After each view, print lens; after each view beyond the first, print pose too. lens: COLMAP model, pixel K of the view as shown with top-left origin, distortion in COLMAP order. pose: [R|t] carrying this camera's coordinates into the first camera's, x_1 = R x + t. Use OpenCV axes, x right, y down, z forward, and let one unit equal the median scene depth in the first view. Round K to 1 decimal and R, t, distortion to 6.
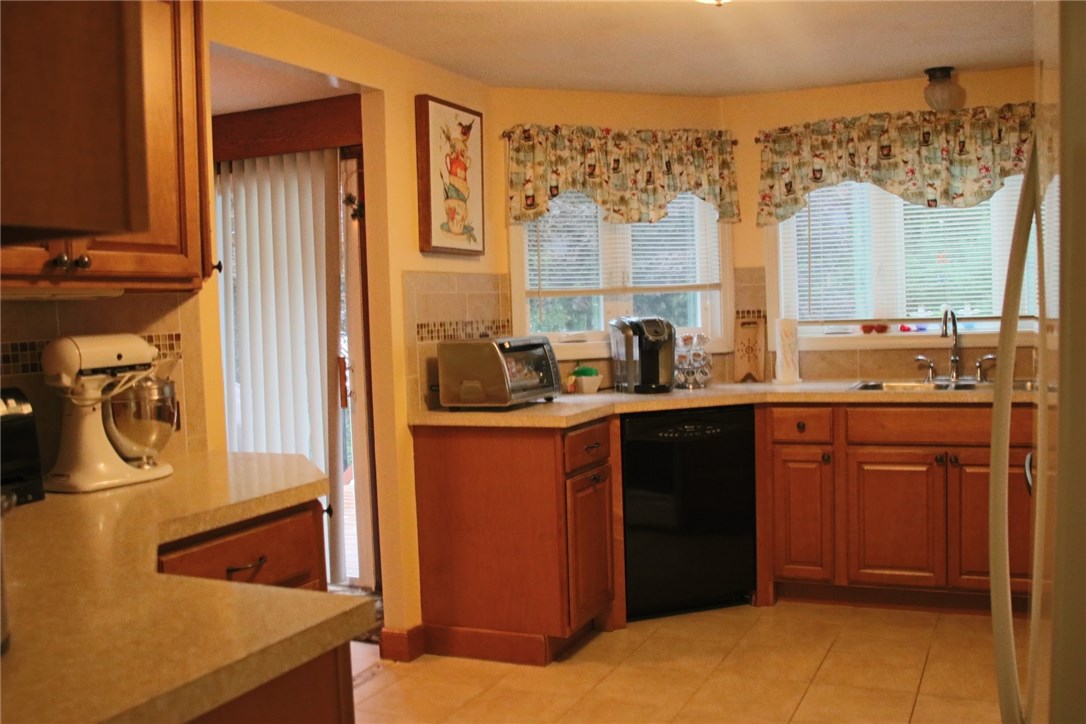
lens RADIAL K [[1032.7, 0, 541.7], [0, 1032.7, 359.7], [0, 0, 1]] dist [-0.091652, 0.000000]
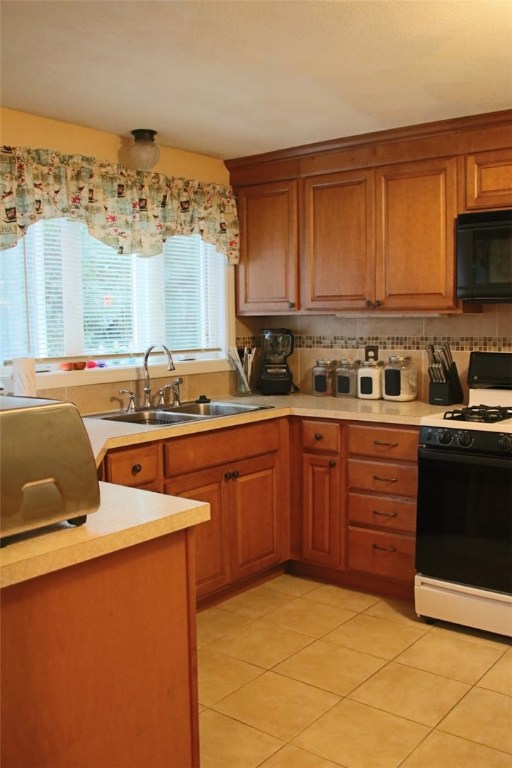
lens RADIAL K [[720.2, 0, 256.4], [0, 720.2, 384.1], [0, 0, 1]] dist [-0.104671, 0.000000]
pose [[0.229104, -0.059125, 0.971605, -0.340084], [0.053096, 0.997427, 0.048177, -0.038220], [-0.971953, 0.040551, 0.231654, 0.678095]]
